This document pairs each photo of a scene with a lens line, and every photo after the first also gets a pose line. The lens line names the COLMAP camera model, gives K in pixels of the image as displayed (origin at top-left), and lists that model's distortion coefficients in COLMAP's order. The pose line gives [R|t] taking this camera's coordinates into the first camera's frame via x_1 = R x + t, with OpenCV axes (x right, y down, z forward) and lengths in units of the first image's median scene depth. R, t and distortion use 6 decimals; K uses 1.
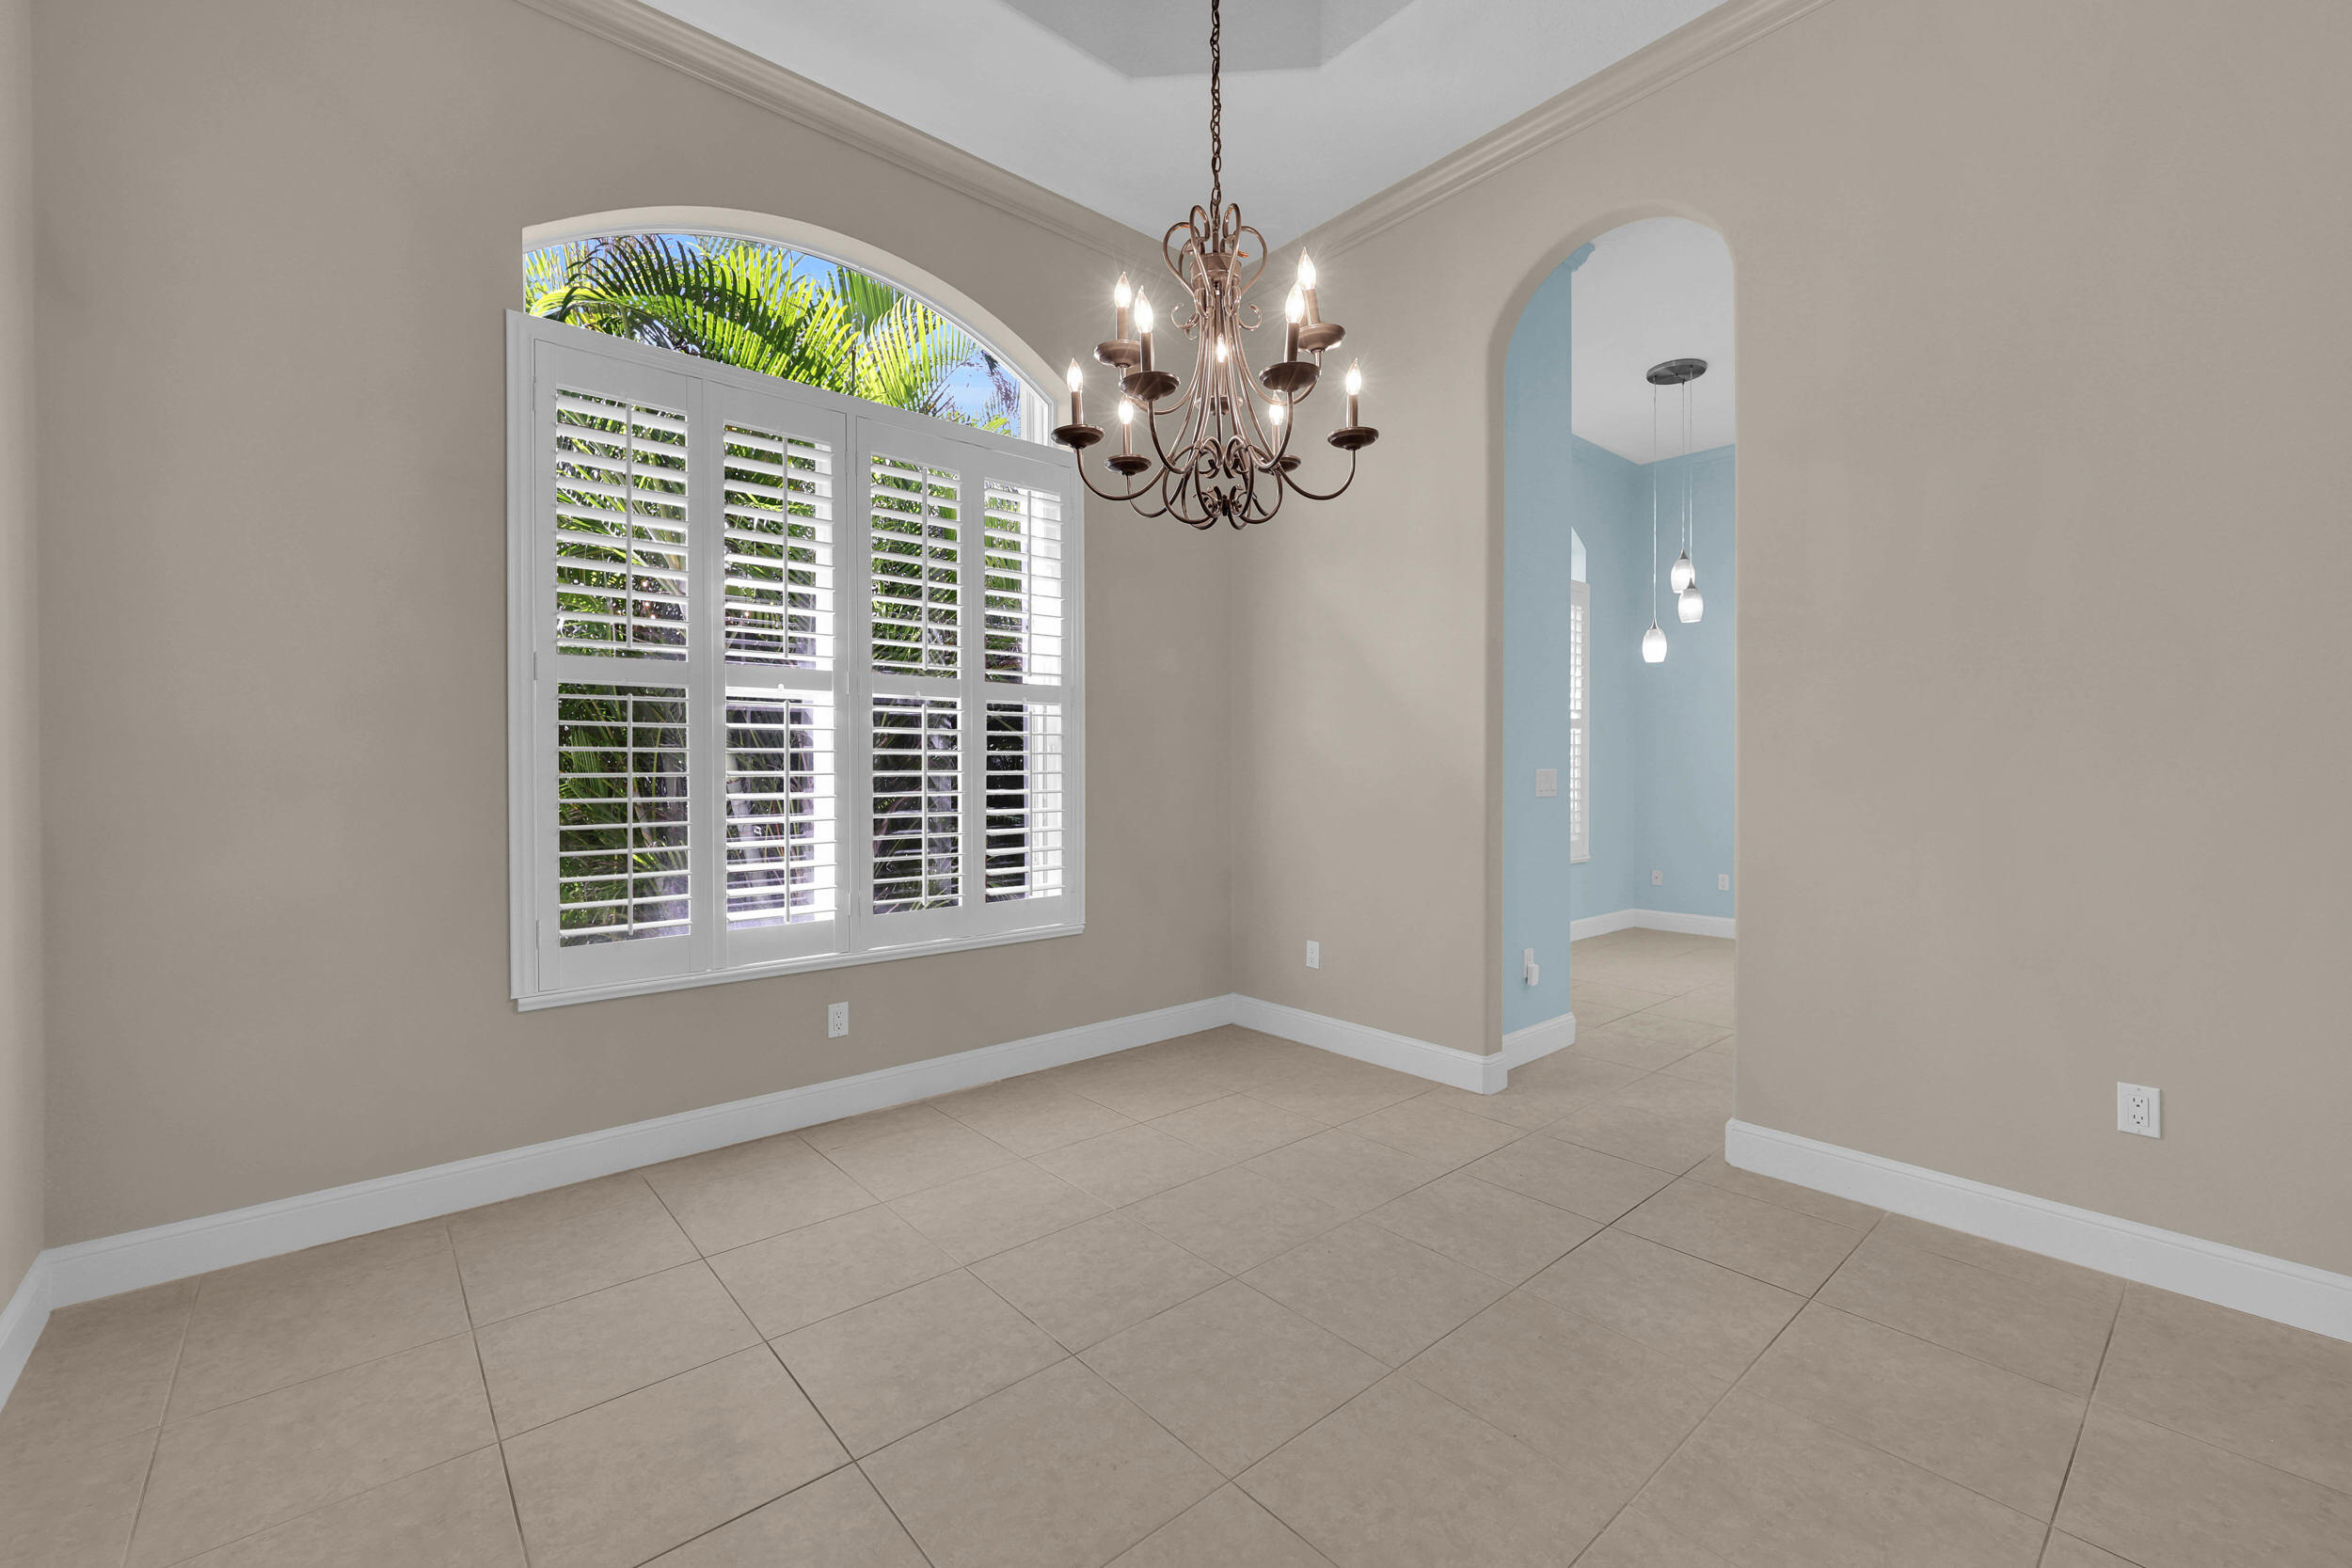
lens RADIAL K [[987.3, 0, 1196.7], [0, 987.3, 754.1], [0, 0, 1]] dist [-0.000408, -0.000059]
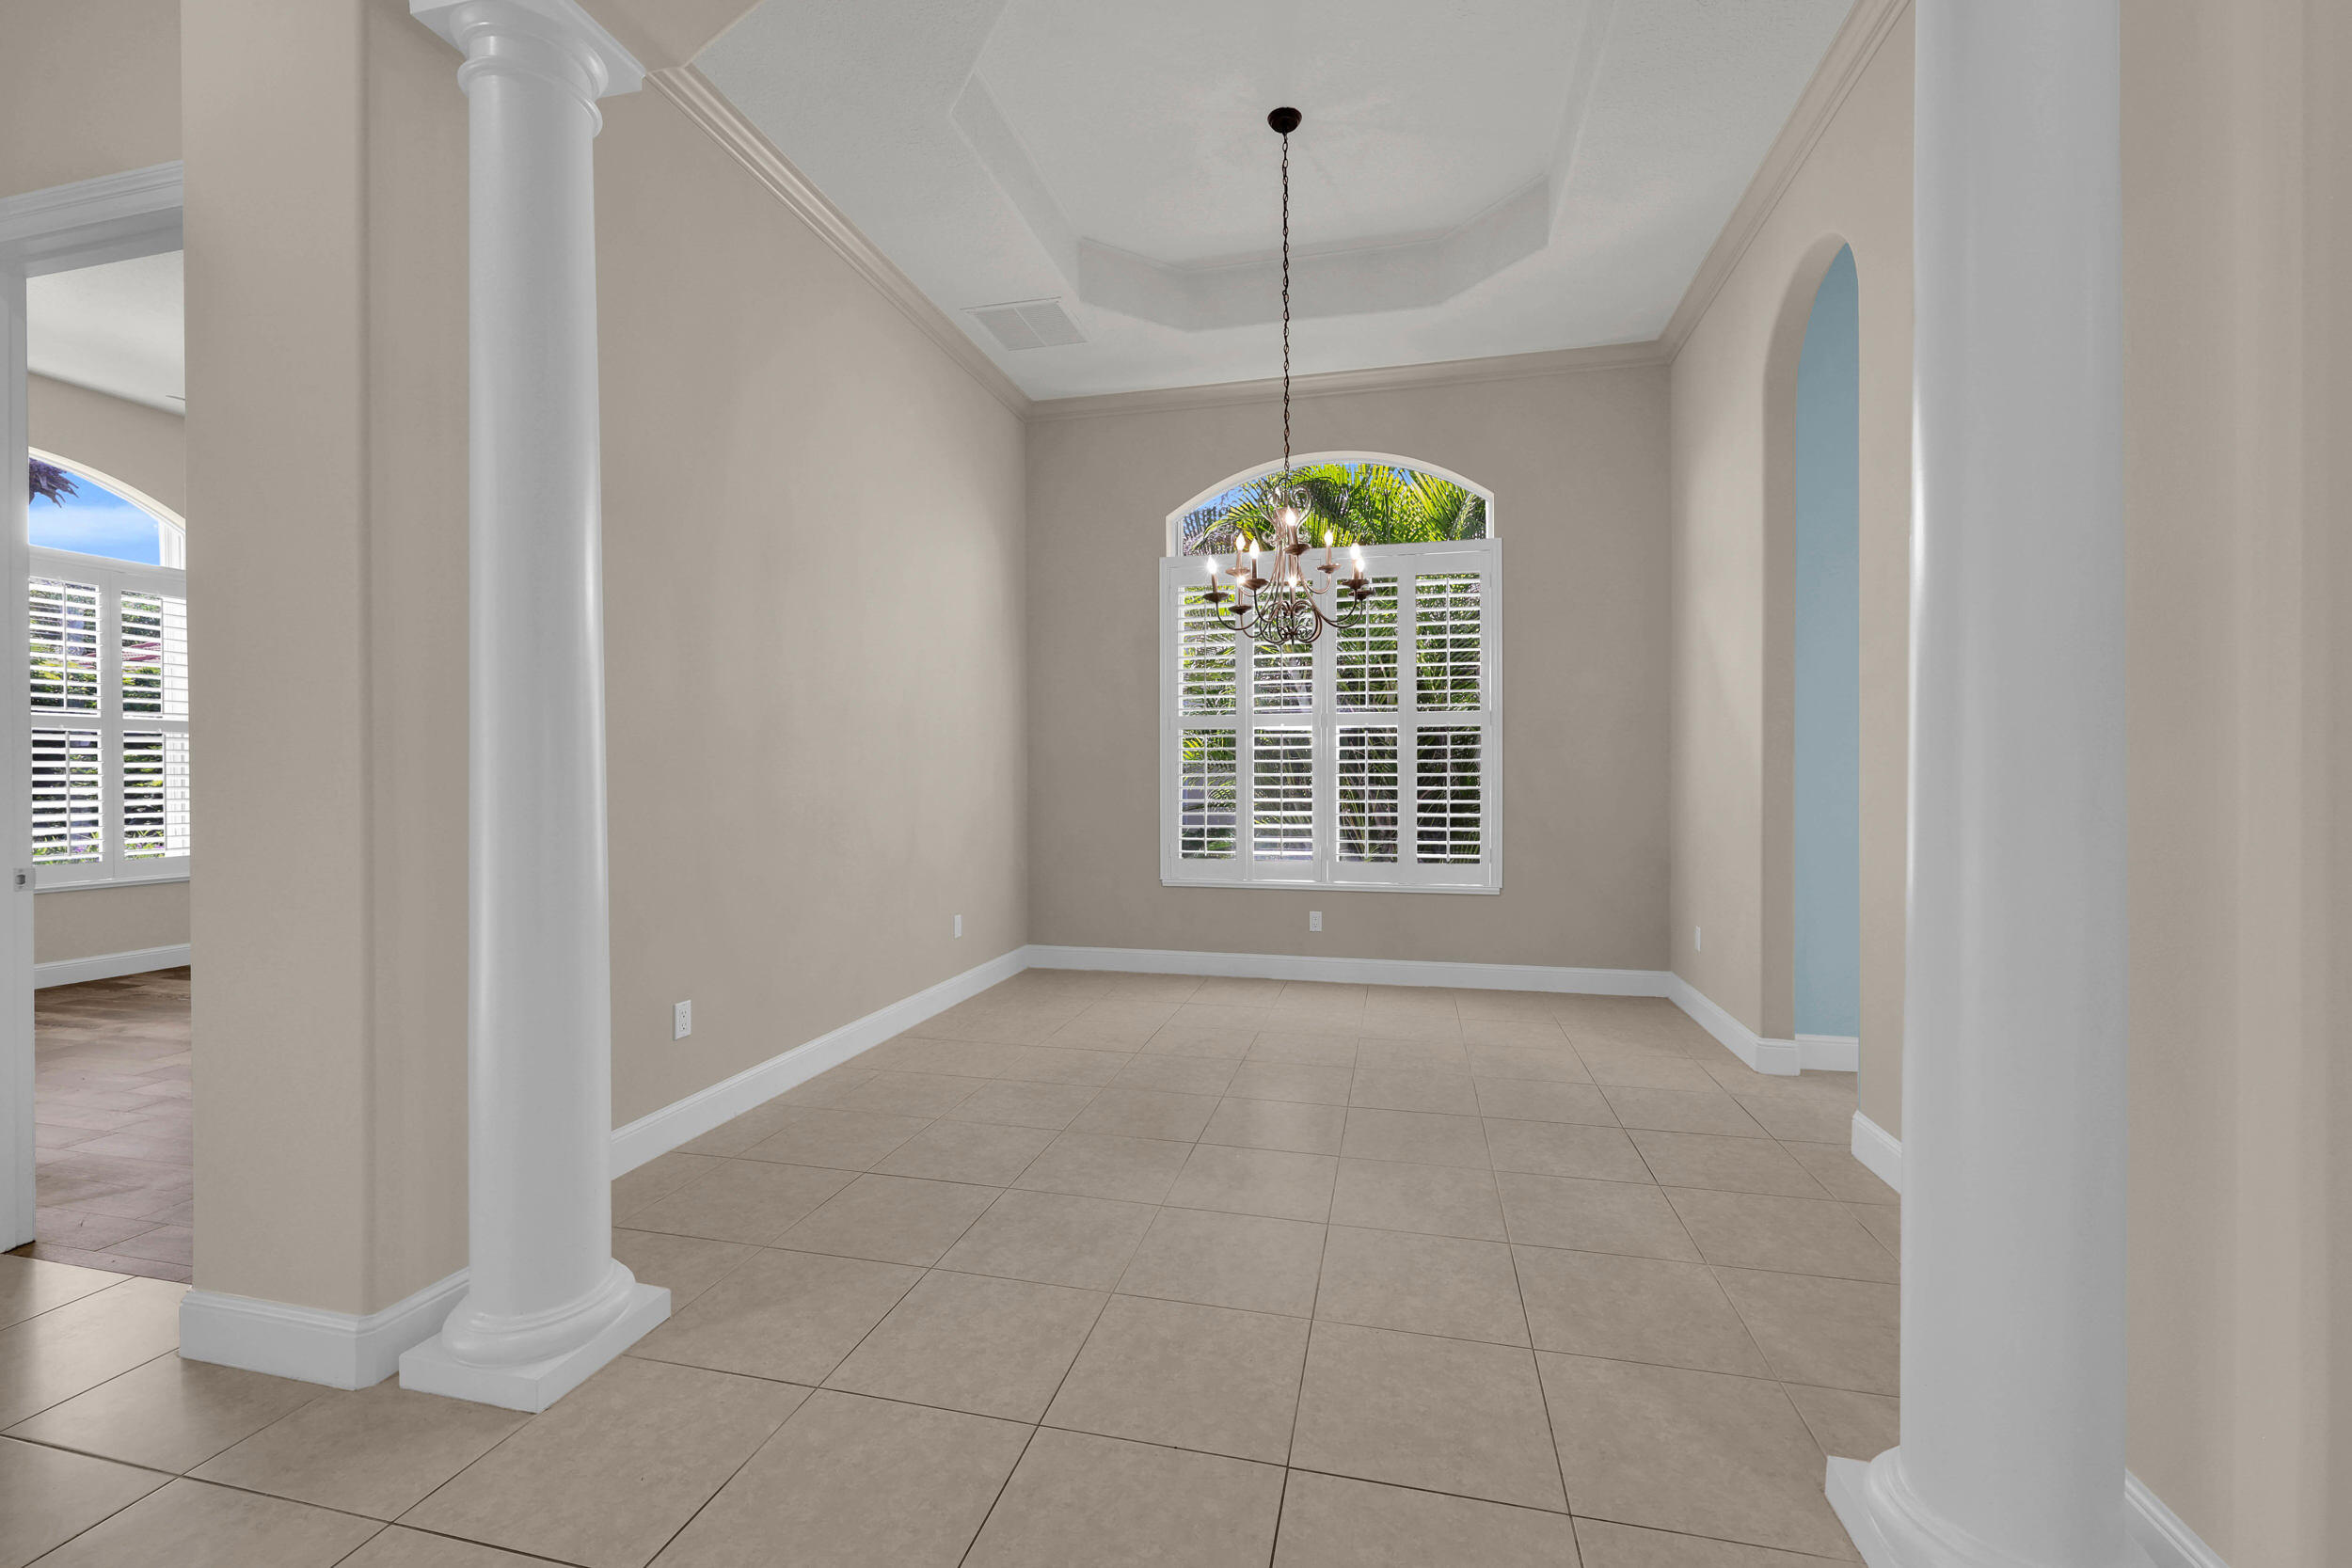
lens RADIAL K [[962.0, 0, 1163.7], [0, 962.0, 774.5], [0, 0, 1]] dist [-0.000246, -0.000040]
pose [[0.559110, -0.005195, -0.829077, 0.804450], [0.000864, 0.999983, -0.005683, 0.028383], [0.829093, 0.002461, 0.559105, -0.118275]]
